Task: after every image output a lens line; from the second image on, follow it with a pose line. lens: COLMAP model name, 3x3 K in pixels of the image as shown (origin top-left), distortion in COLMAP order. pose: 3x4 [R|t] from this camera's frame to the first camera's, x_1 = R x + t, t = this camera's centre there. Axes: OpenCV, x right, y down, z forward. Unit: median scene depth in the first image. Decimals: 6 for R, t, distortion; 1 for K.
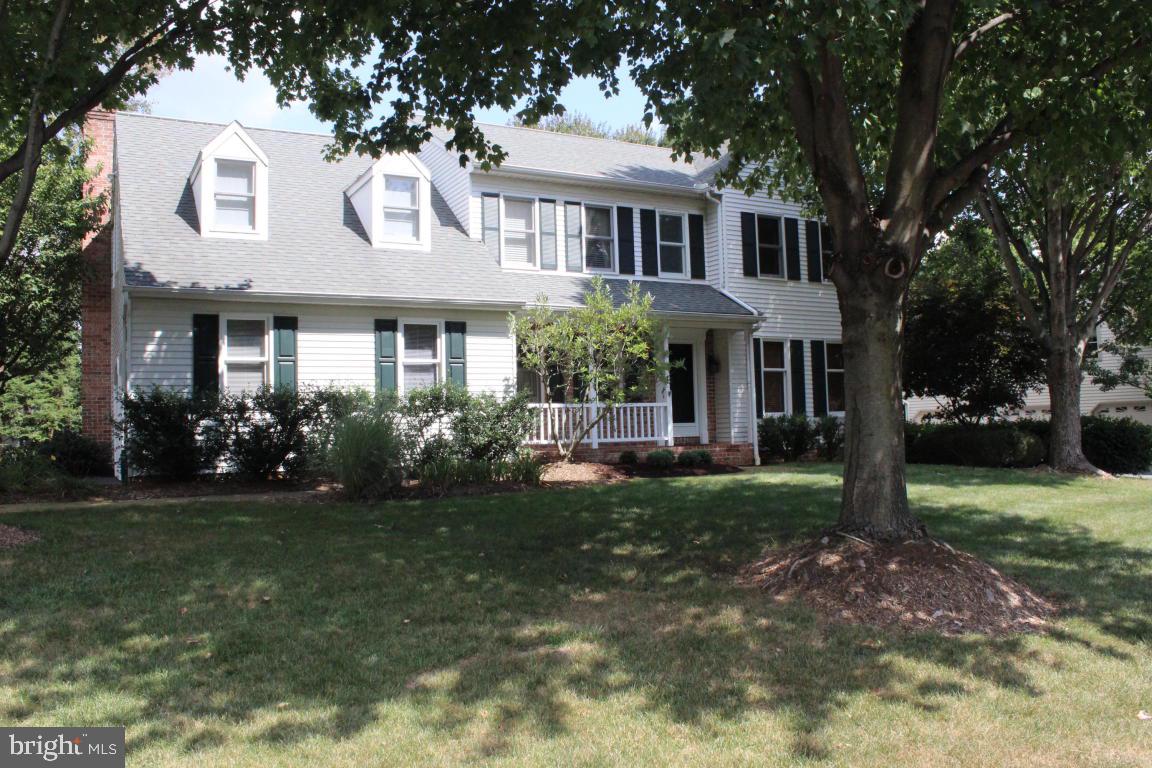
lens RADIAL K [[960.1, 0, 576.0], [0, 960.1, 384.0], [0, 0, 1]] dist [-0.129789, 0.122362]
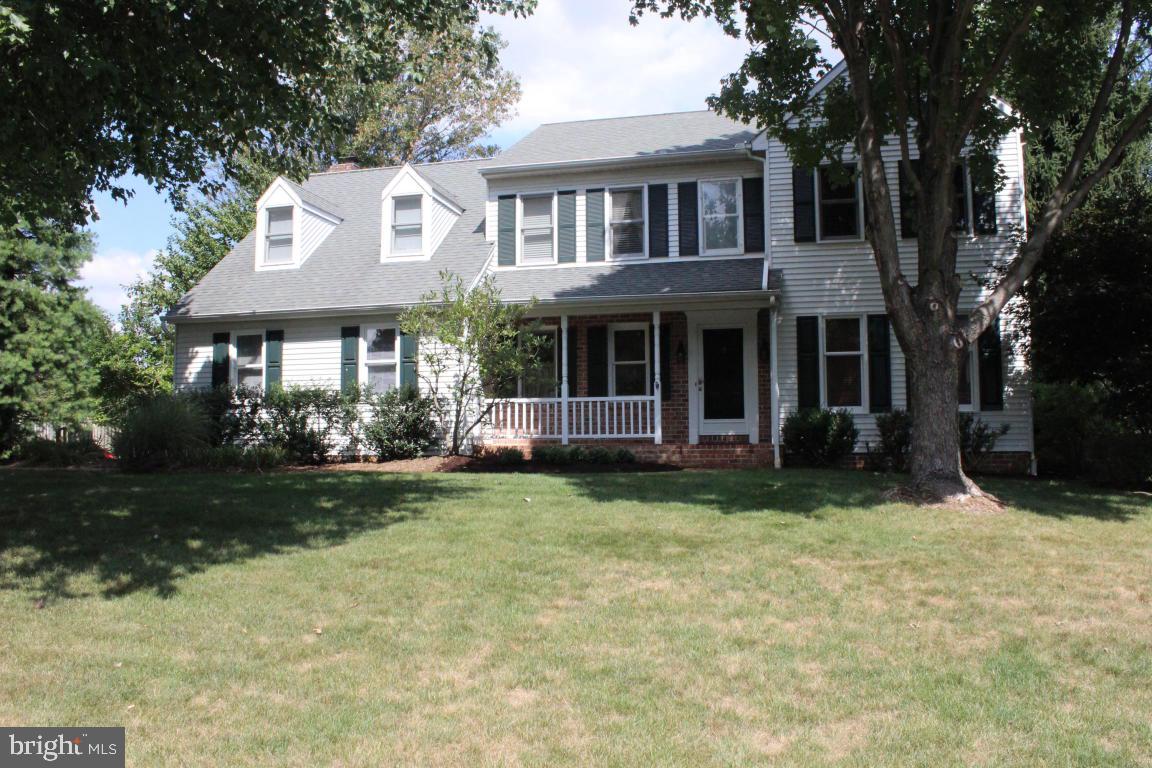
lens RADIAL K [[906.0, 0, 576.0], [0, 906.0, 384.0], [0, 0, 1]] dist [-0.129099, -0.003840]
pose [[0.739734, -0.013427, -0.672765, 0.611314], [0.023302, 0.999712, 0.005669, 0.001256], [0.672495, -0.019870, 0.739834, 0.317253]]
